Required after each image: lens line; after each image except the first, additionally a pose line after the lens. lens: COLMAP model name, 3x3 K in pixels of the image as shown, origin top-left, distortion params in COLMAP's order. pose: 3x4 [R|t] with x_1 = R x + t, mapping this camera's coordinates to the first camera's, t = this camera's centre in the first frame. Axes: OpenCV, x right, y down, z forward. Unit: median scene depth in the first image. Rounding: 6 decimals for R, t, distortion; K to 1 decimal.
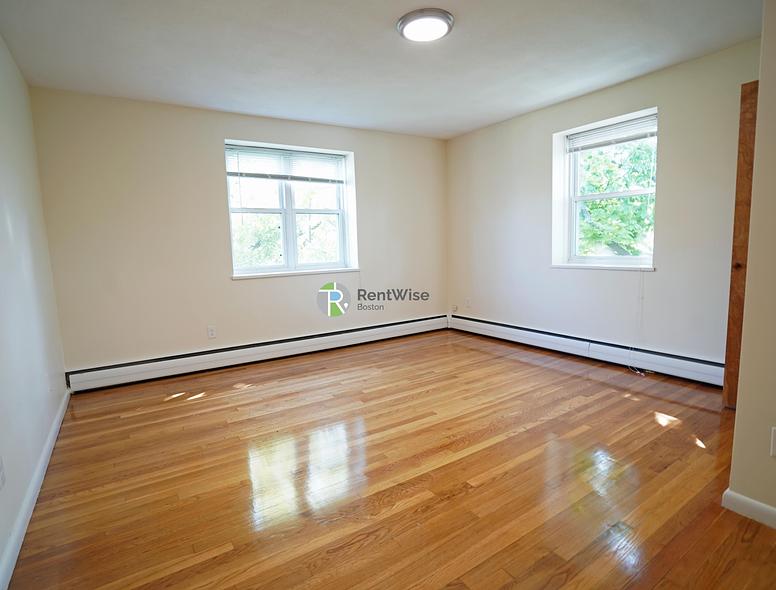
lens RADIAL K [[409.9, 0, 388.0], [0, 409.9, 295.0], [0, 0, 1]] dist [-0.064881, 0.029129]
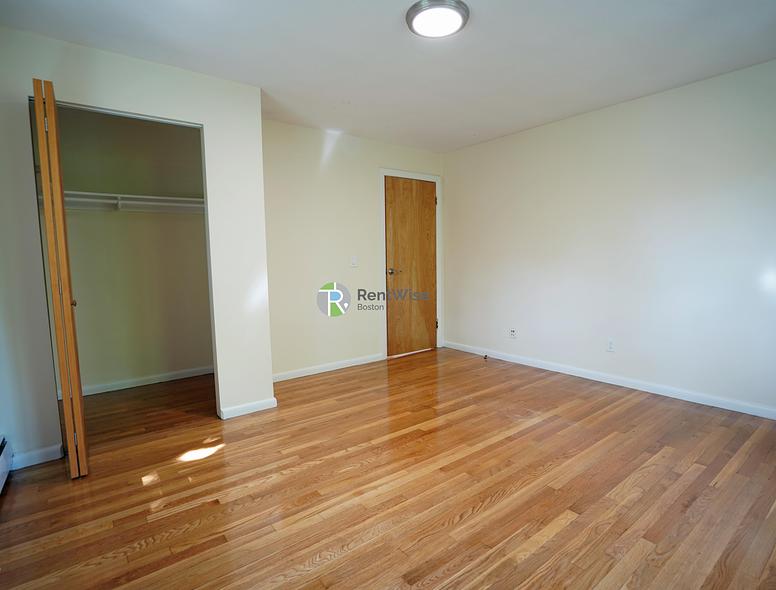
lens RADIAL K [[409.9, 0, 388.0], [0, 409.9, 295.0], [0, 0, 1]] dist [-0.064881, 0.029129]
pose [[-0.996711, 0.057848, -0.056752, 0.203282], [0.044514, 0.976017, 0.213093, -0.181254], [0.067718, 0.209865, -0.975382, 1.404259]]
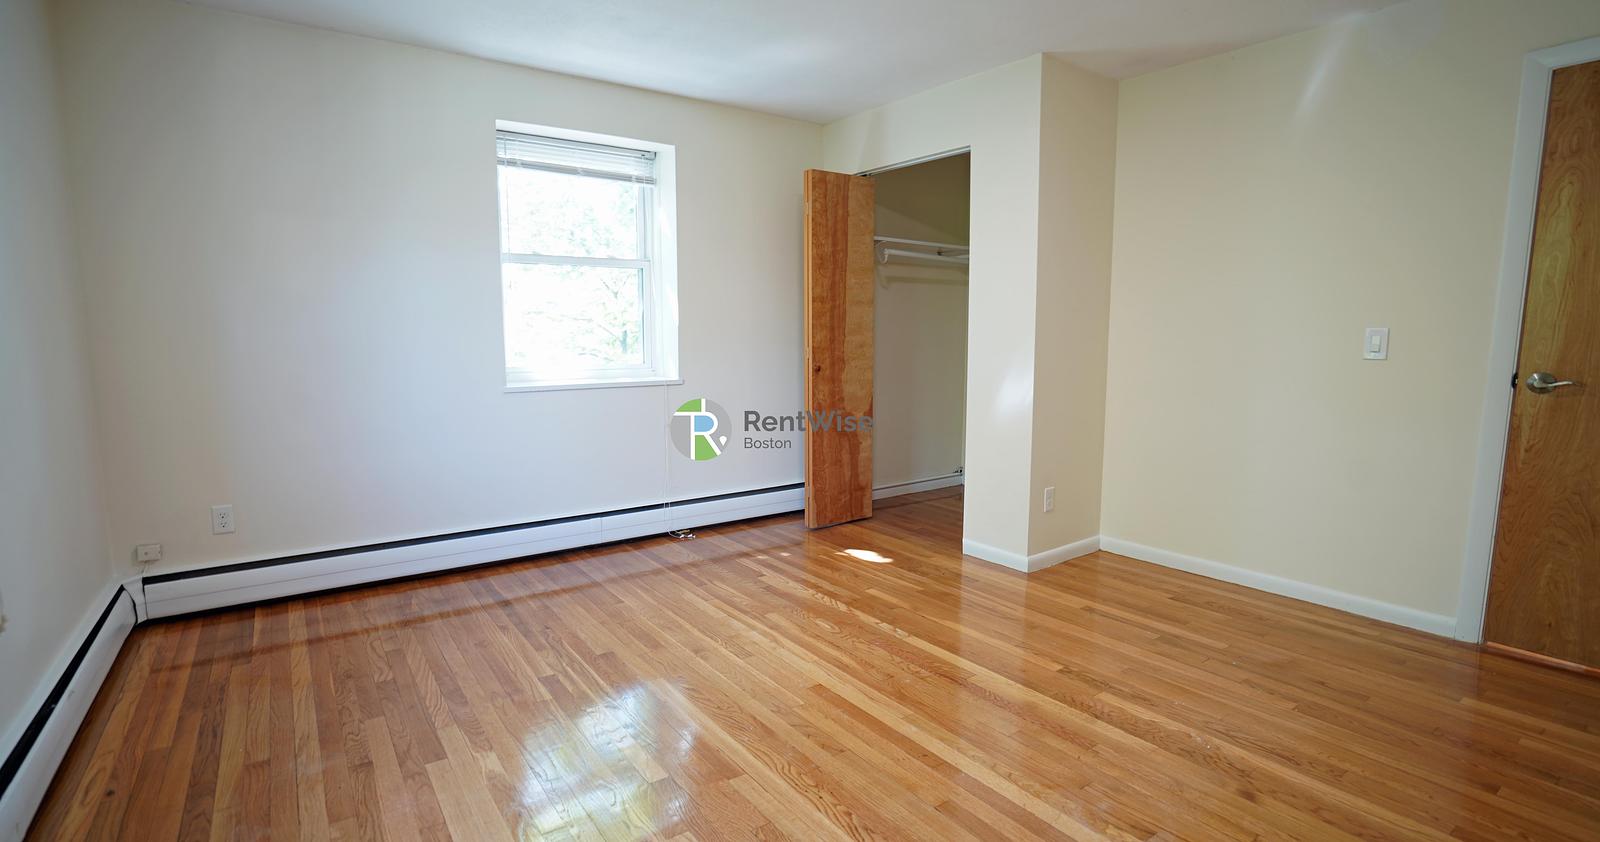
lens RADIAL K [[739.7, 0, 800.0], [0, 739.7, 421.0], [0, 0, 1]] dist [-0.062449, 0.021504]
pose [[-0.036417, -0.087819, 0.995471, -0.603032], [0.124576, 0.987962, 0.091714, -0.087061], [-0.991542, 0.127352, -0.025038, 0.829376]]
